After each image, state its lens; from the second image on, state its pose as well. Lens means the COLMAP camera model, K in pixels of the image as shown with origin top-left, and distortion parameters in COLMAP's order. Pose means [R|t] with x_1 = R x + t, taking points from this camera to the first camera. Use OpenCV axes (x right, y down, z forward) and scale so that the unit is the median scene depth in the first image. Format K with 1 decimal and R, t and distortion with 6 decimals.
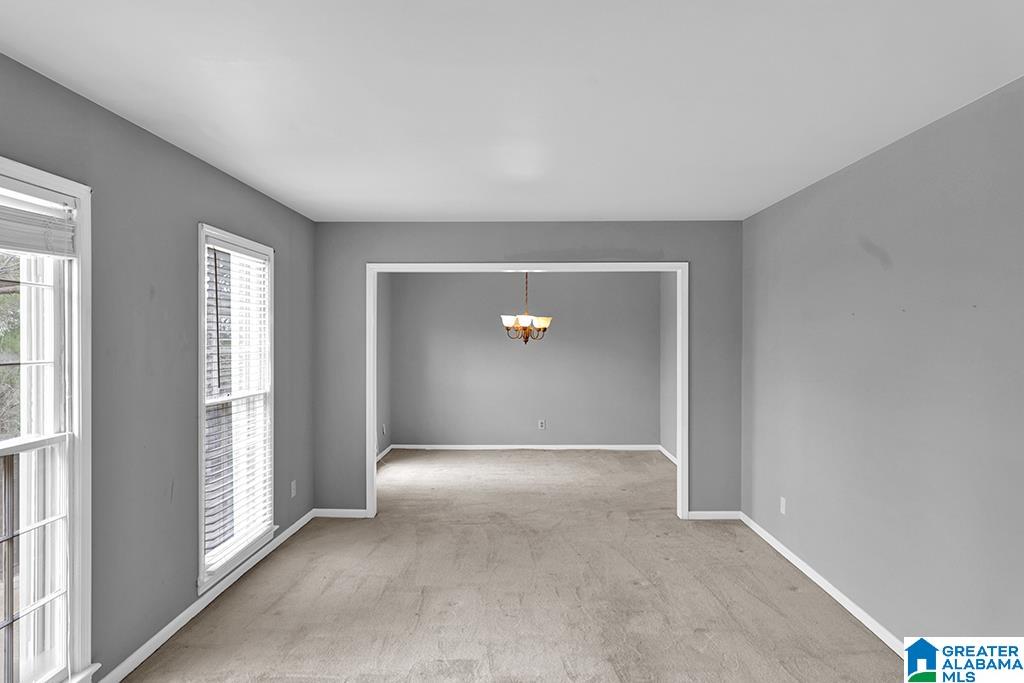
lens RADIAL K [[663.3, 0, 511.2], [0, 663.3, 340.7], [0, 0, 1]] dist [0.016685, 0.002648]
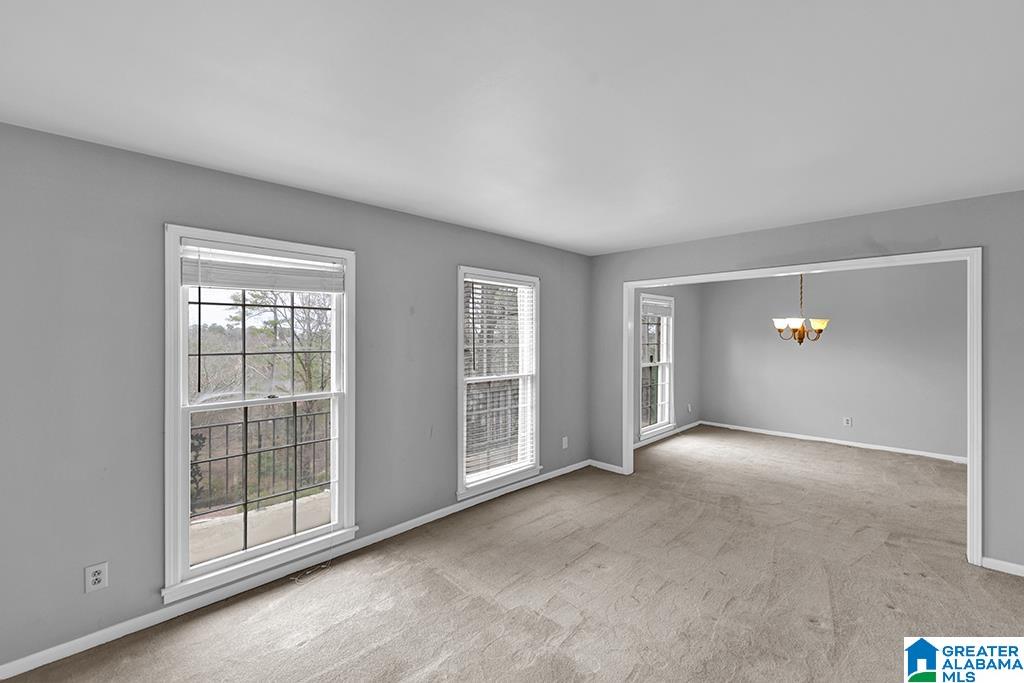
lens RADIAL K [[427.0, 0, 506.9], [0, 427.0, 336.5], [0, 0, 1]] dist [0.004014, -0.001665]
pose [[0.722669, 0.002795, -0.691188, 0.248981], [-0.006744, 0.999973, -0.003007, -0.004519], [0.691161, 0.006834, 0.722668, 0.272627]]
